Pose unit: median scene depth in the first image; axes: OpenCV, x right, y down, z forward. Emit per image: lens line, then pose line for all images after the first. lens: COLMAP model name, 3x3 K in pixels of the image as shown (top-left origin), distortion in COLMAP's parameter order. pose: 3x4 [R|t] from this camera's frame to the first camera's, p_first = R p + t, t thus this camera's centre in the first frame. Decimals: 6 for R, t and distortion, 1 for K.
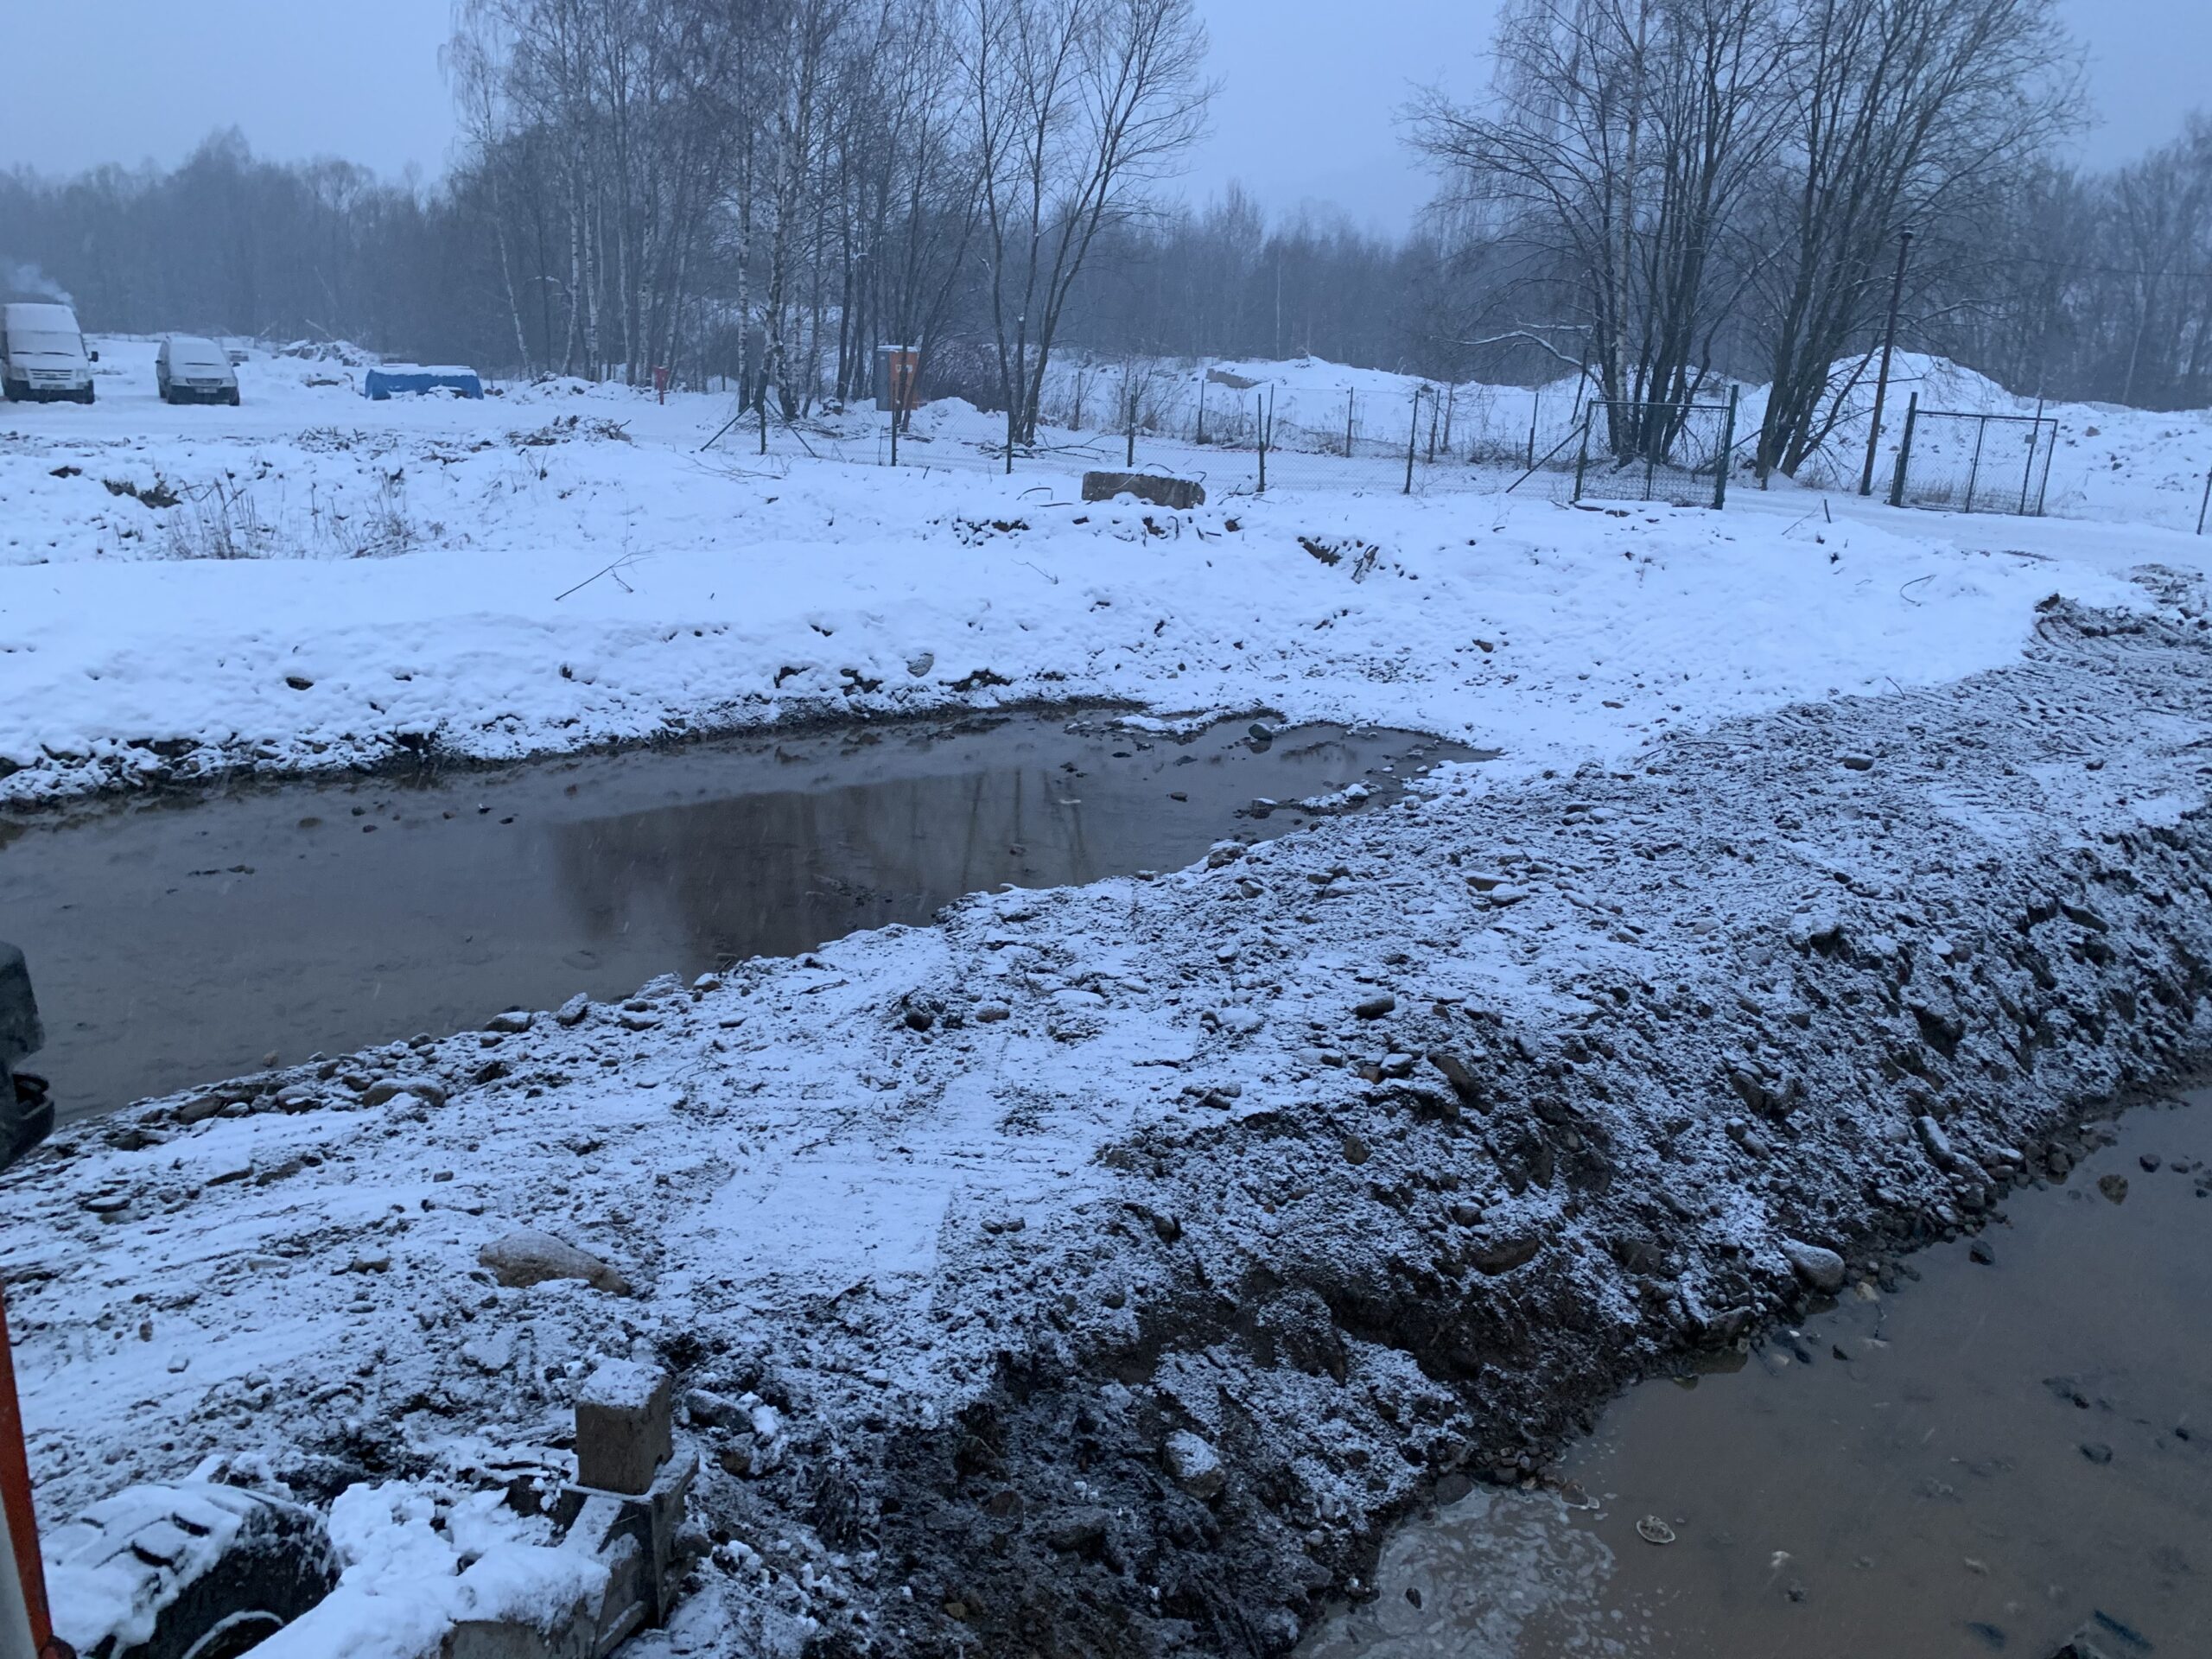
lens RADIAL K [[1718.1, 0, 1096.8], [0, 1718.1, 838.9], [0, 0, 1]] dist [0.041832, -0.039647]
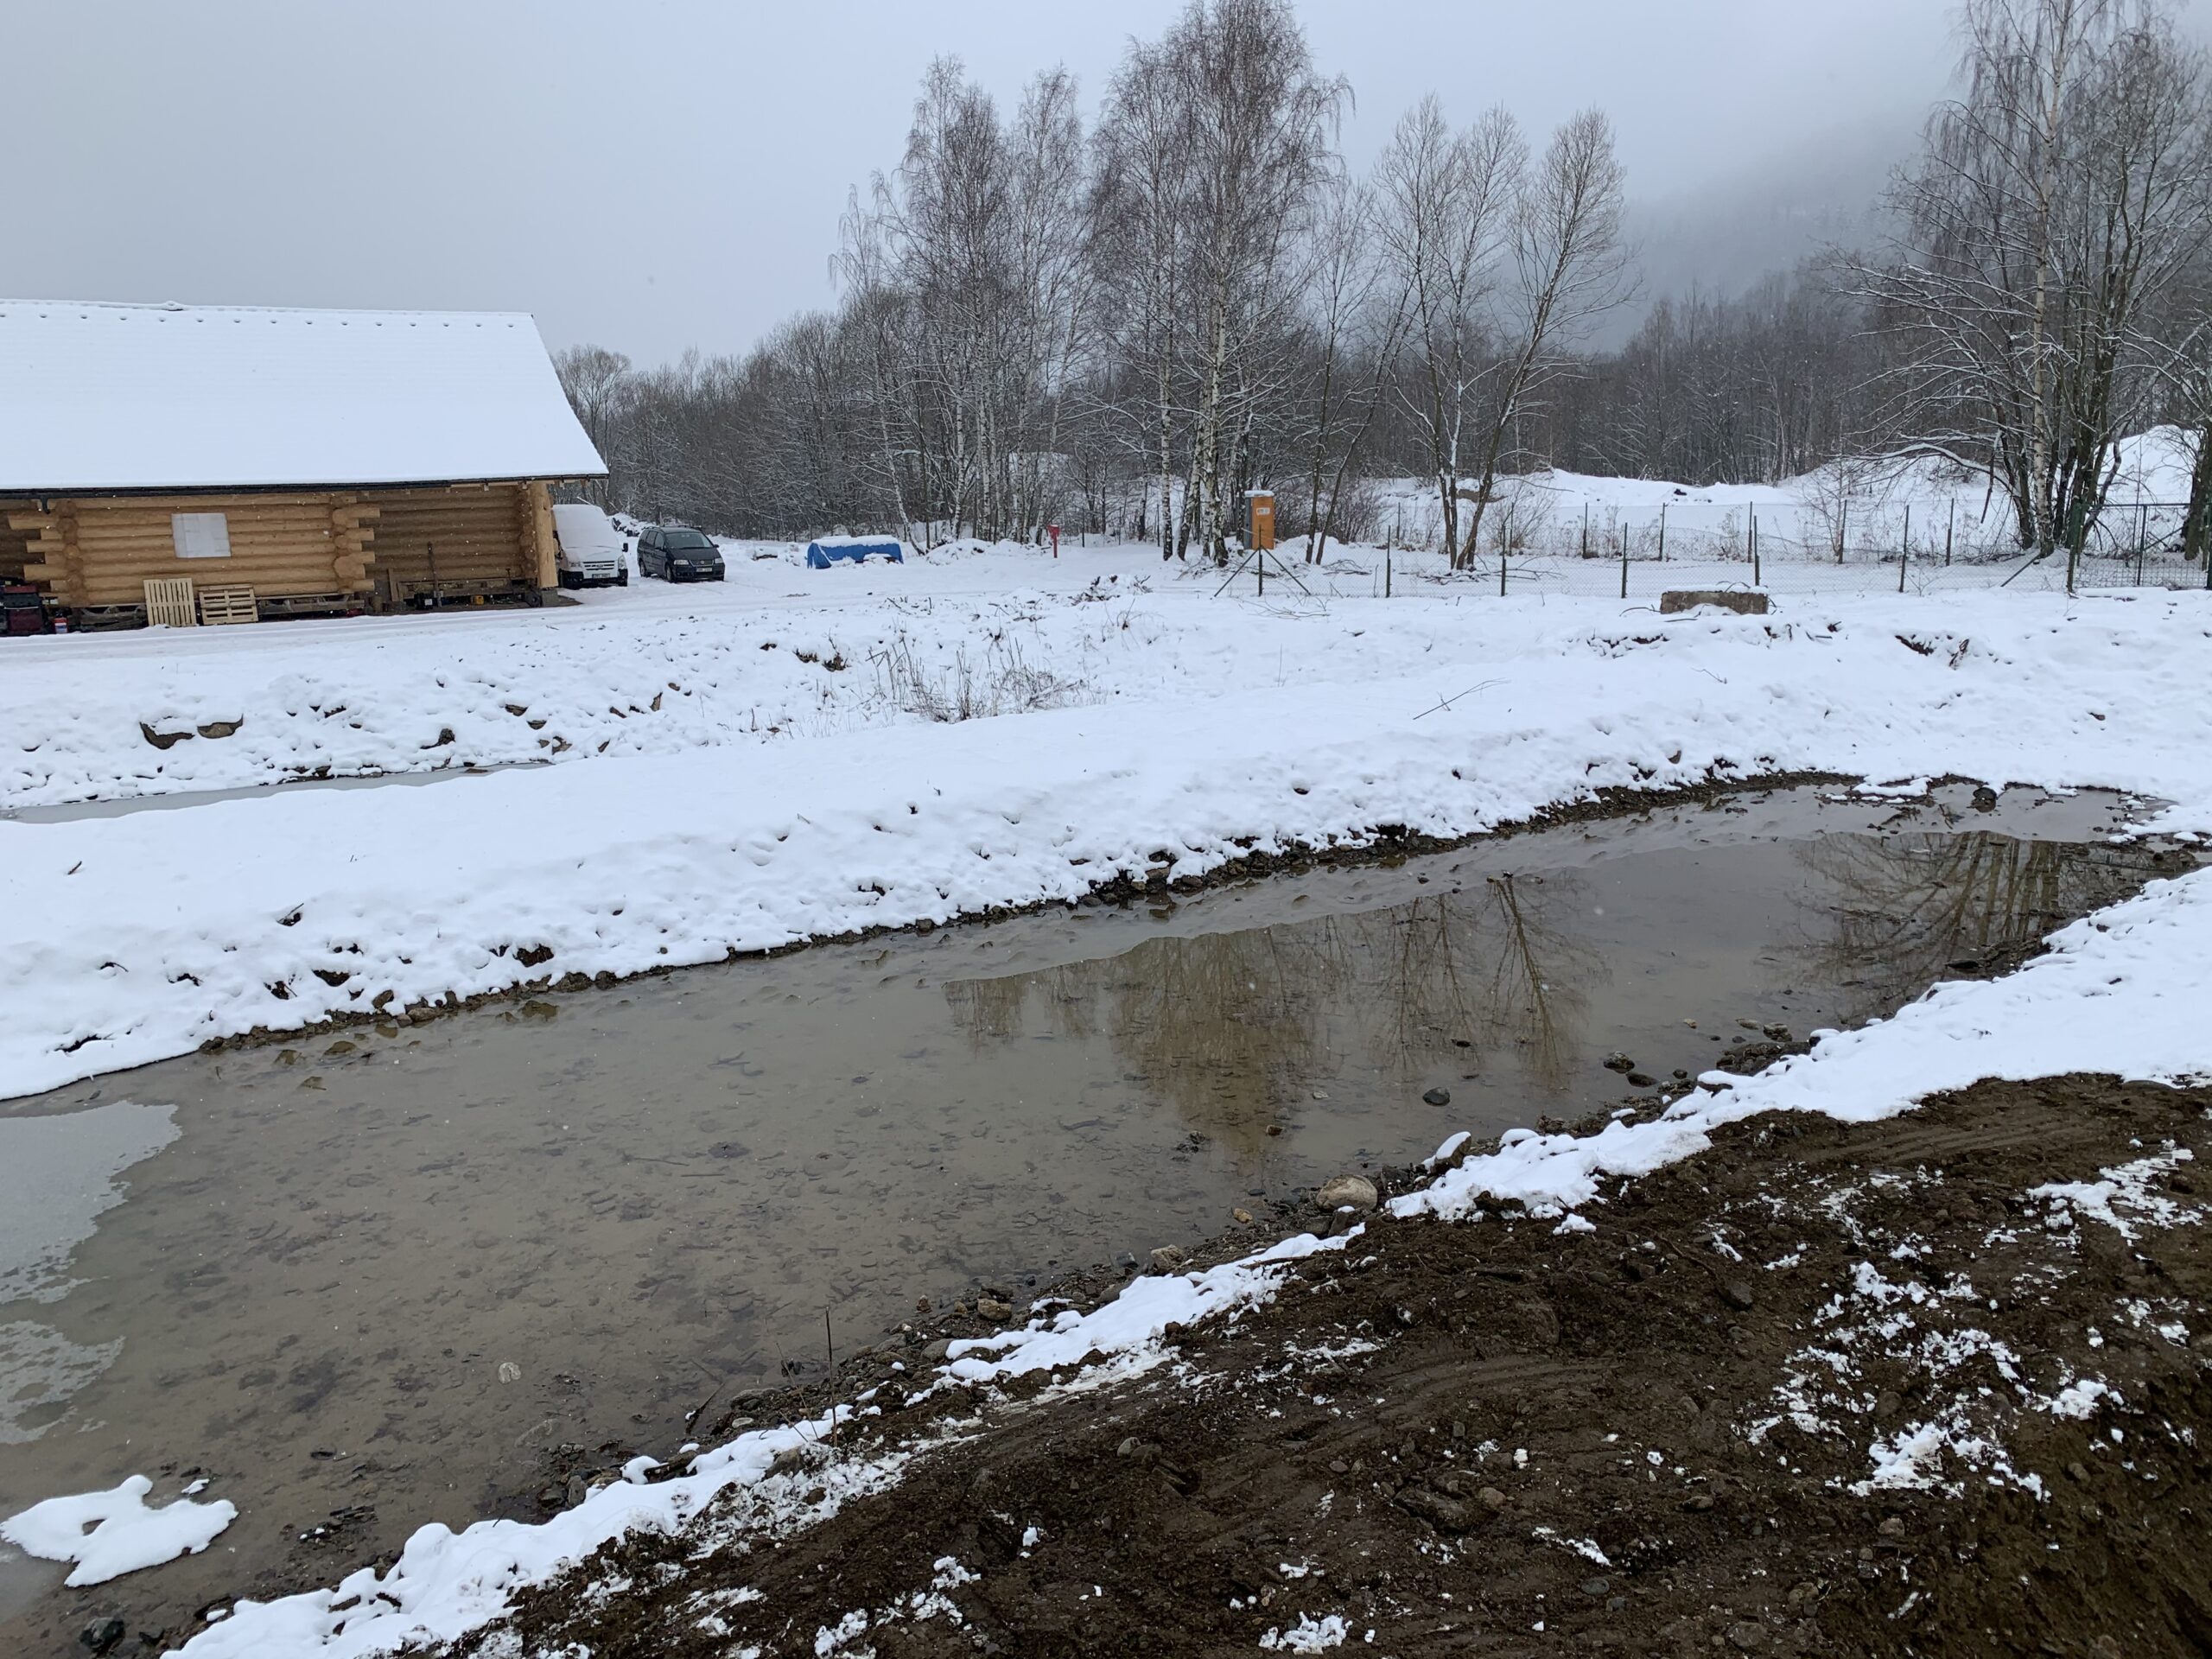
lens RADIAL K [[1718.1, 0, 1096.8], [0, 1718.1, 838.9], [0, 0, 1]] dist [0.041832, -0.039647]
pose [[0.996432, -0.052126, -0.066374, -0.242752], [0.047581, 0.996529, -0.068314, 0.013669], [0.069704, 0.064913, 0.995454, -0.149112]]
